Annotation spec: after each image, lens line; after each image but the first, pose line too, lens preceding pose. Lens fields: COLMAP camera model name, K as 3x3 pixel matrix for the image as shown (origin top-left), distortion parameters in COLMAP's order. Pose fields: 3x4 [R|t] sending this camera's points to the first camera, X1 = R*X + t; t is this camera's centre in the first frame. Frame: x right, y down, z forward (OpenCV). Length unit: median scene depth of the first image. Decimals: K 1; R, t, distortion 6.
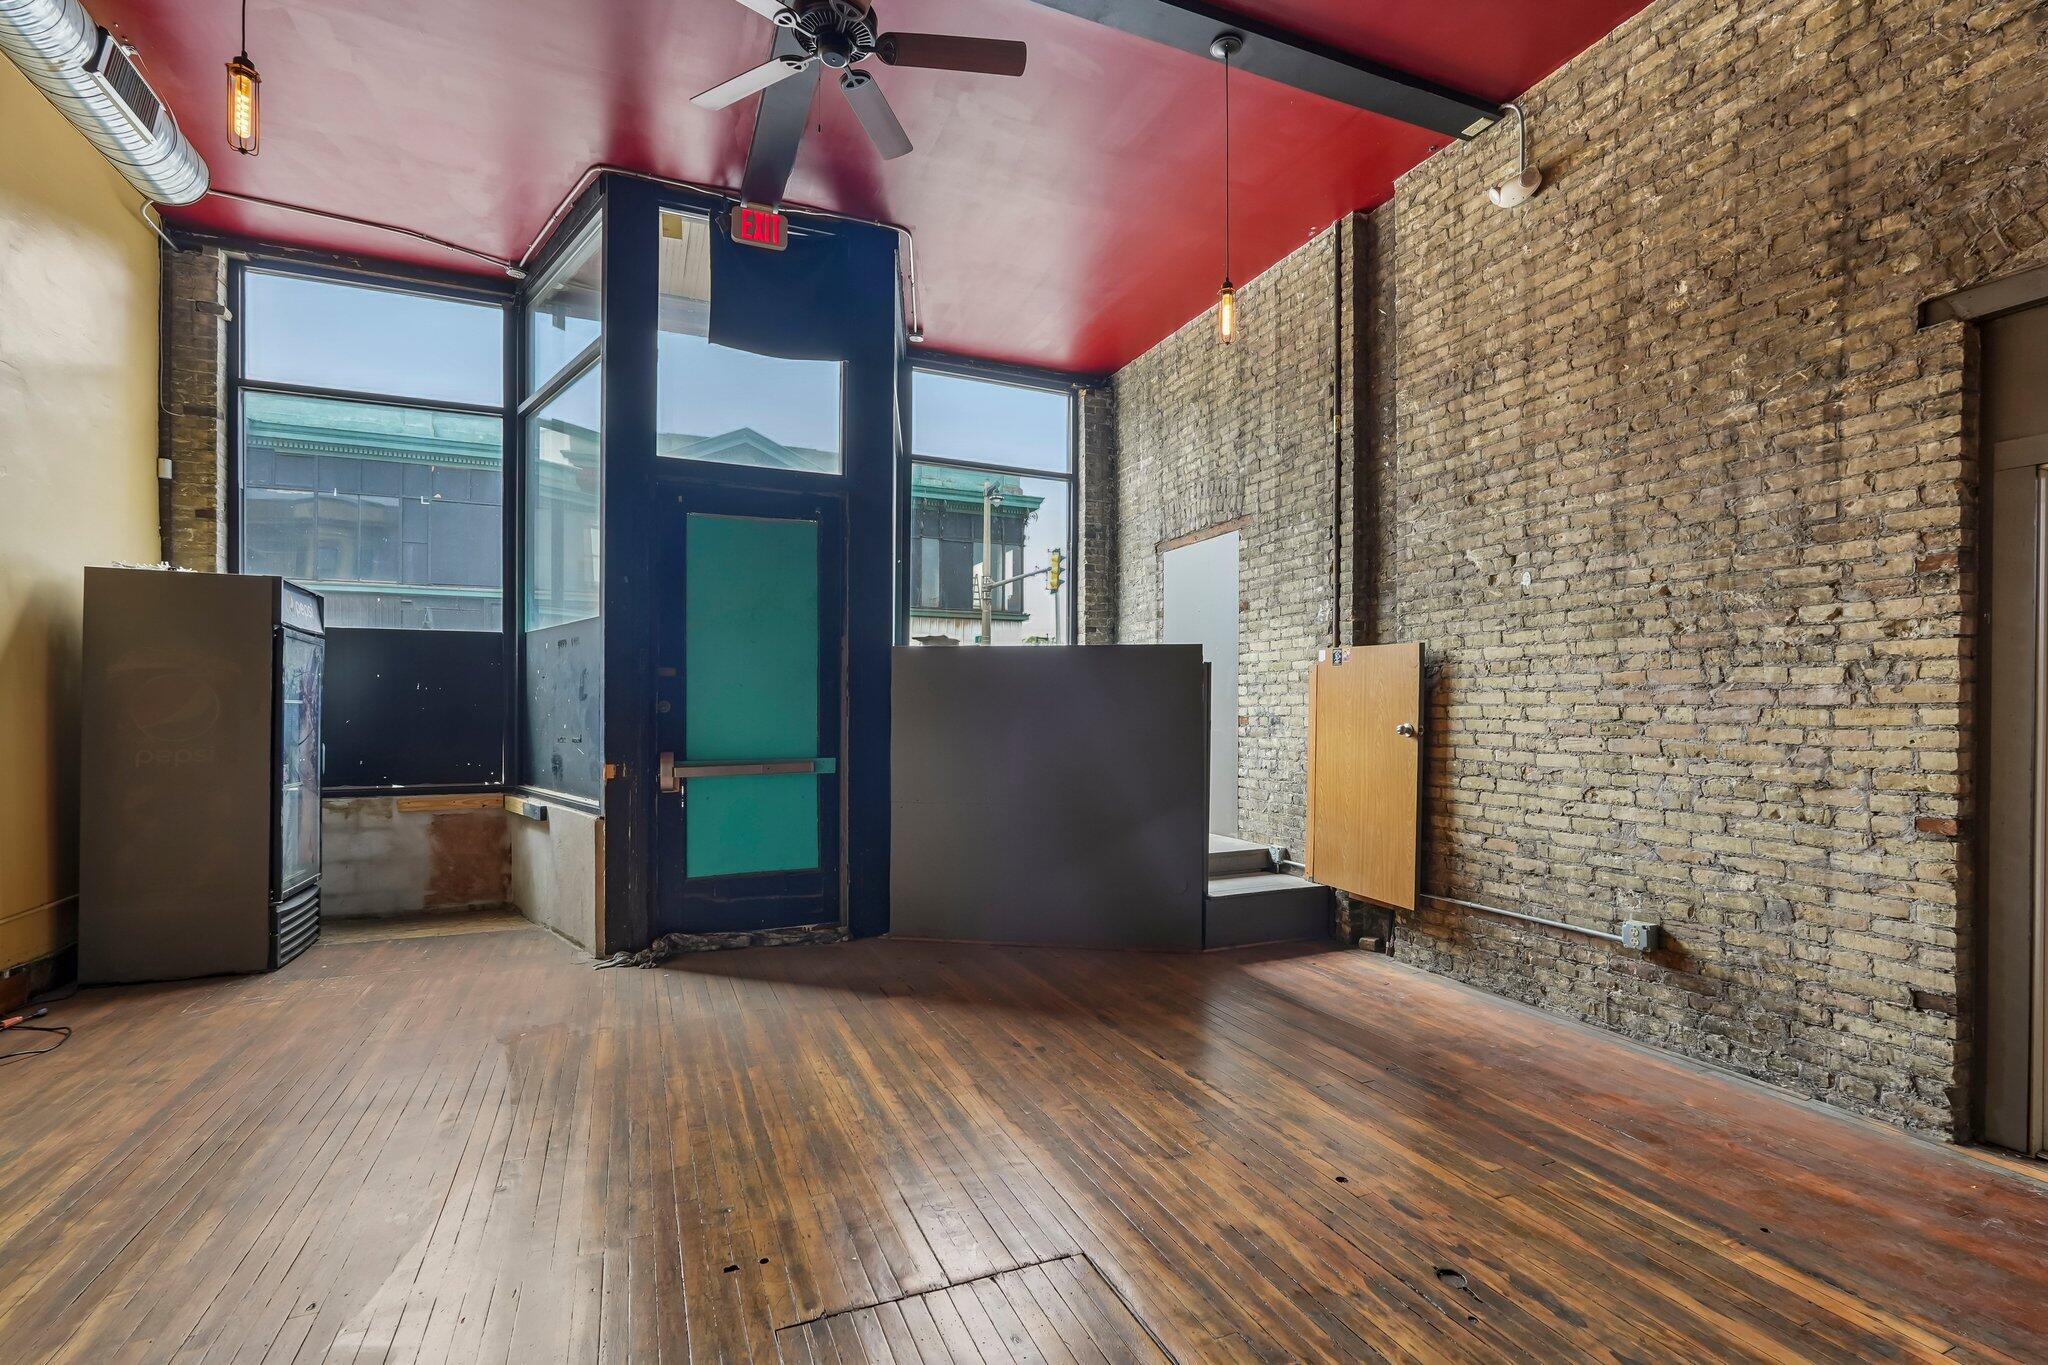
lens RADIAL K [[905.7, 0, 1019.2], [0, 905.7, 708.1], [0, 0, 1]] dist [-0.017028, 0.008144]
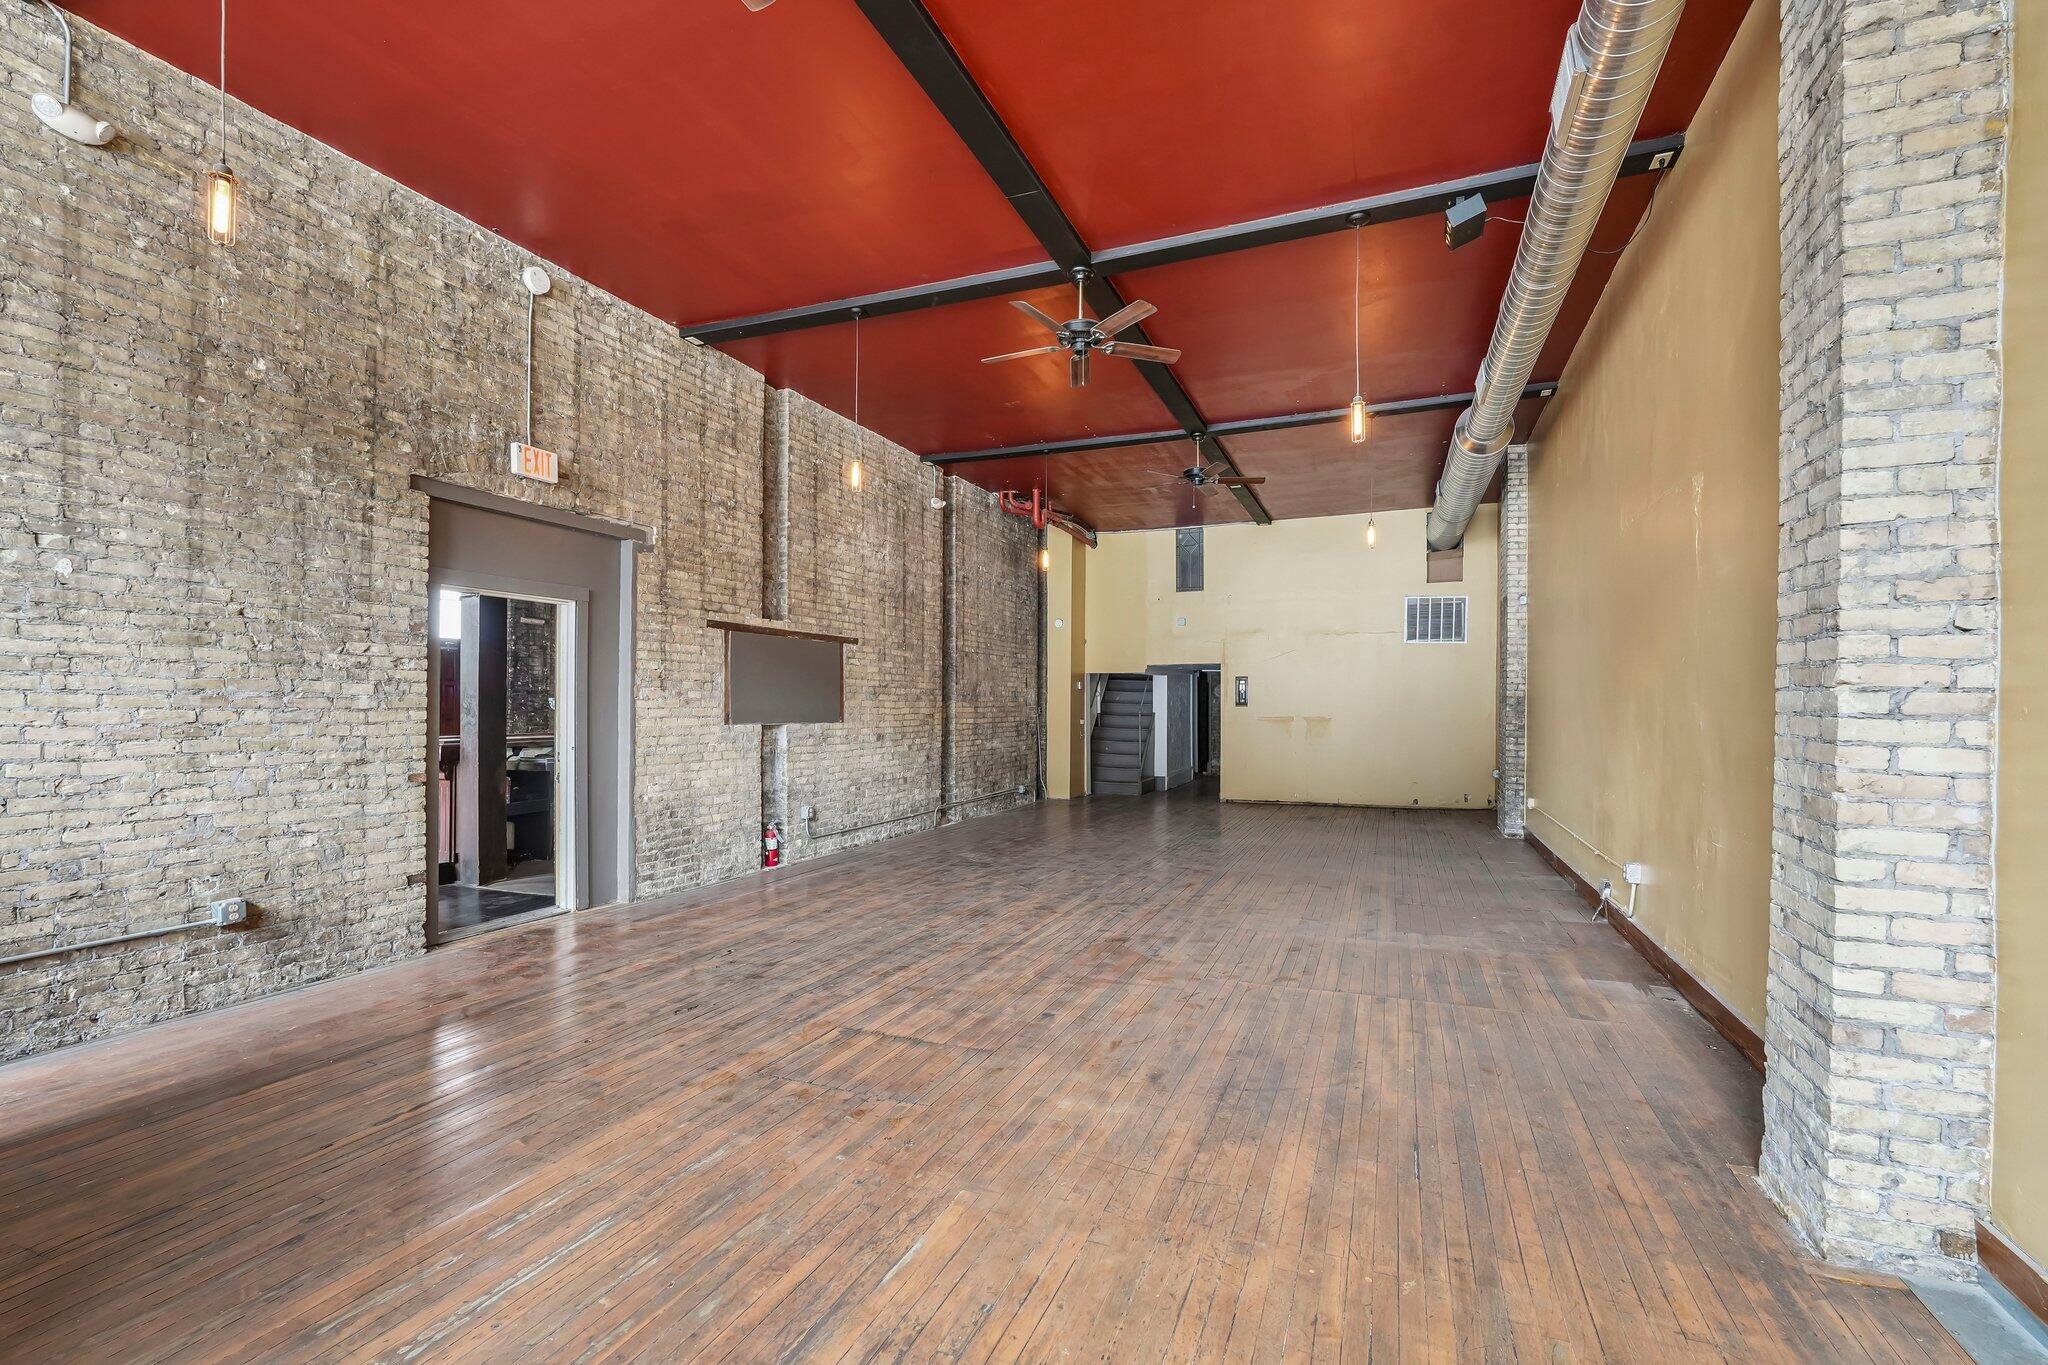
lens RADIAL K [[905.7, 0, 1026.4], [0, 905.7, 704.8], [0, 0, 1]] dist [-0.017028, 0.008144]
pose [[-0.700307, -0.005257, 0.713822, -0.785108], [-0.005624, 0.999982, 0.001847, -0.015466], [-0.713820, -0.002721, -0.700324, 1.021223]]
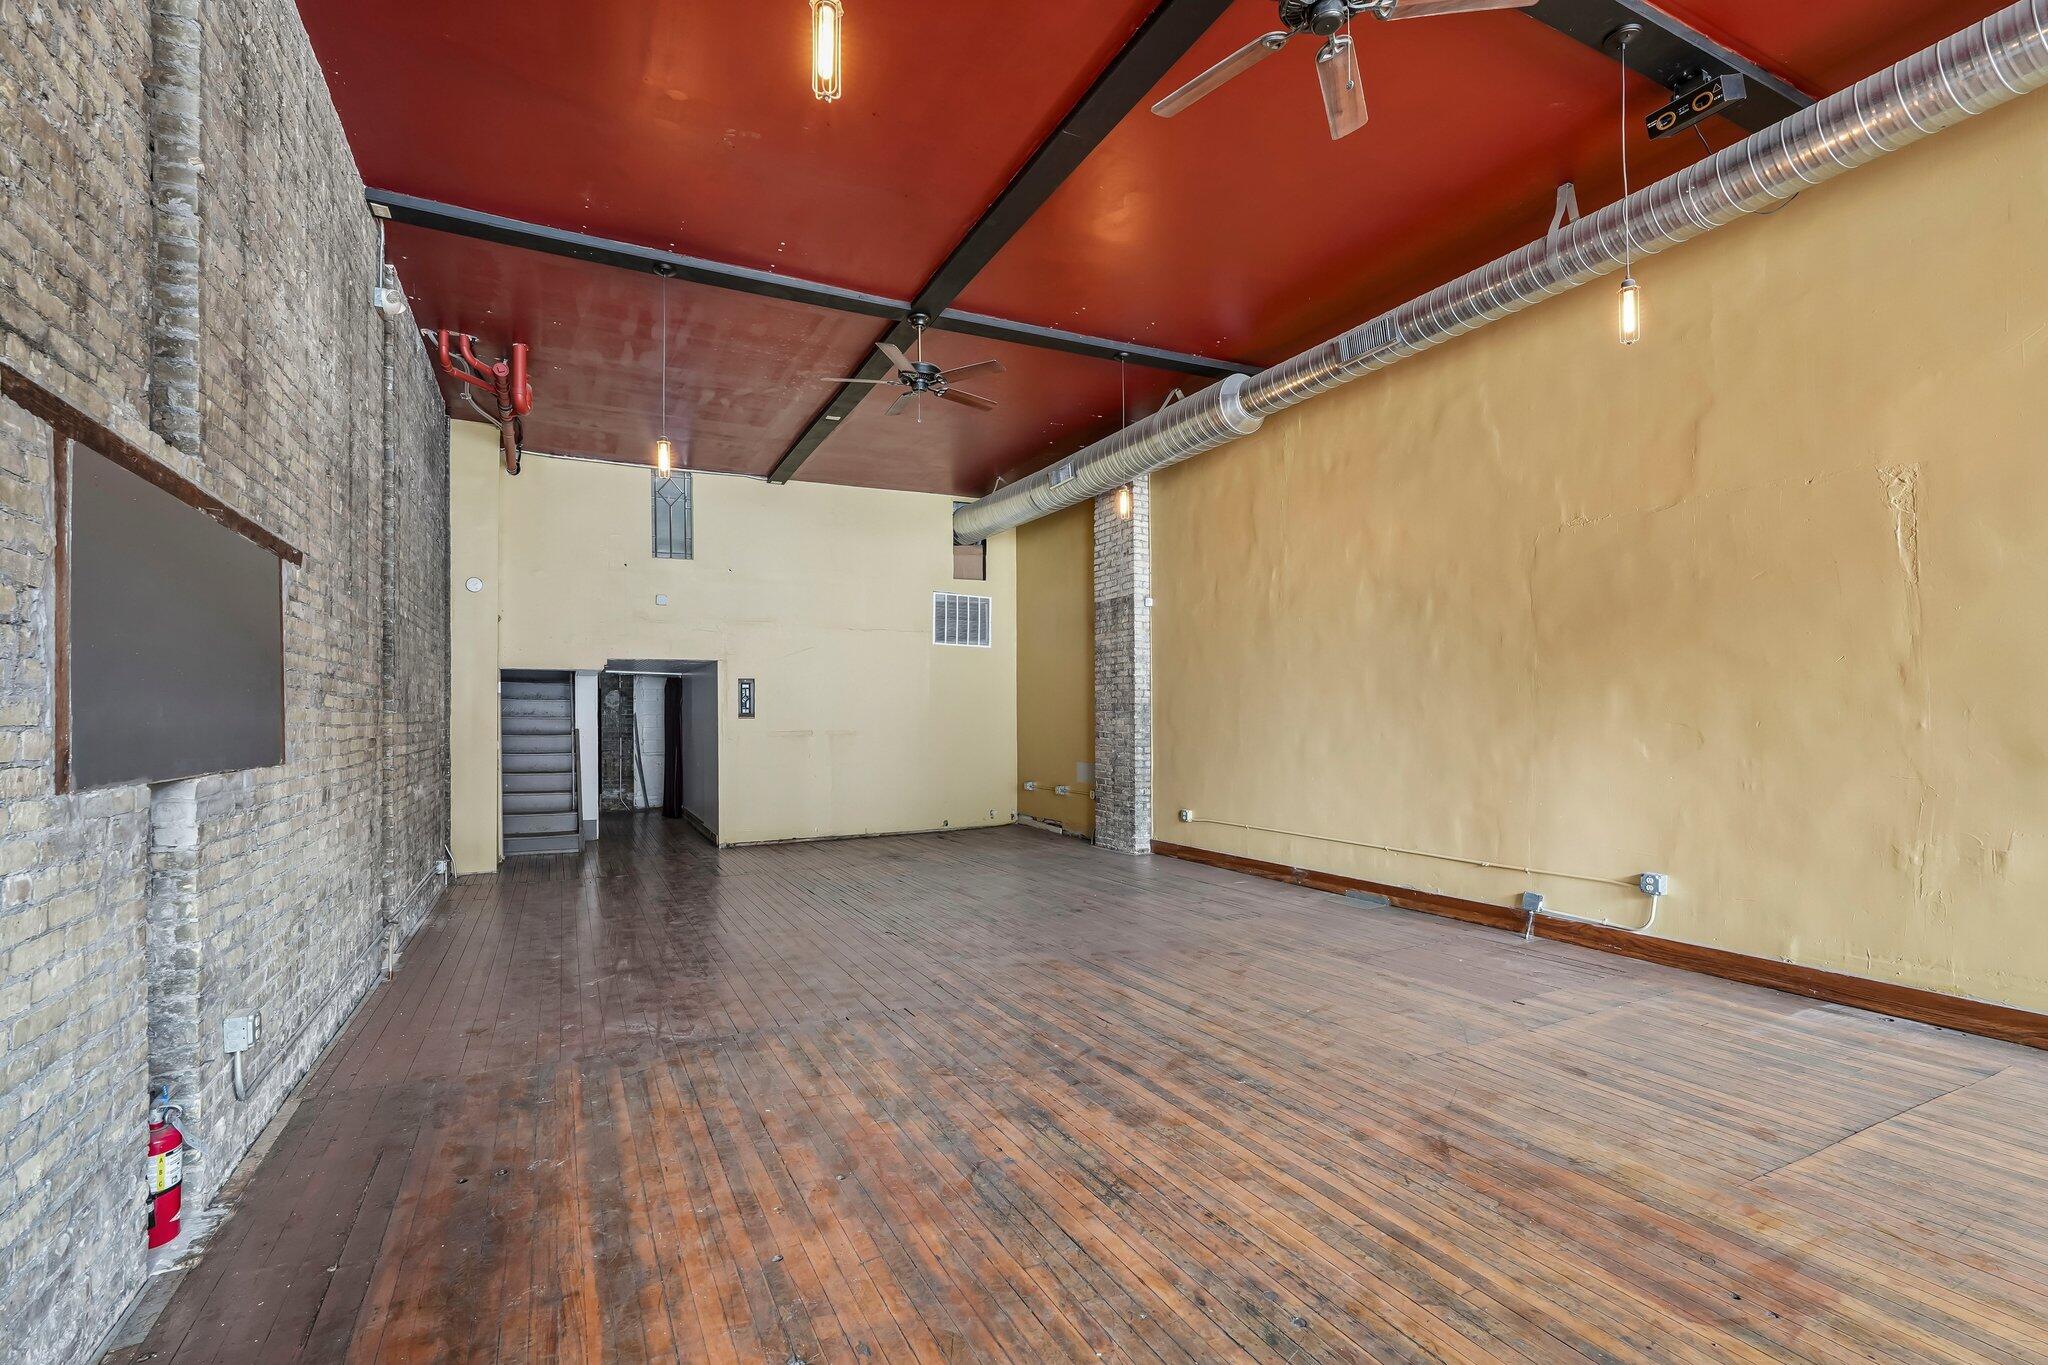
lens RADIAL K [[905.7, 0, 1000.0], [0, 905.7, 708.1], [0, 0, 1]] dist [-0.017028, 0.008144]
pose [[-0.998542, 0.004162, -0.053817, 0.527628], [0.004742, 0.999932, -0.010650, -0.005942], [0.053769, -0.010890, -0.998494, 0.658300]]
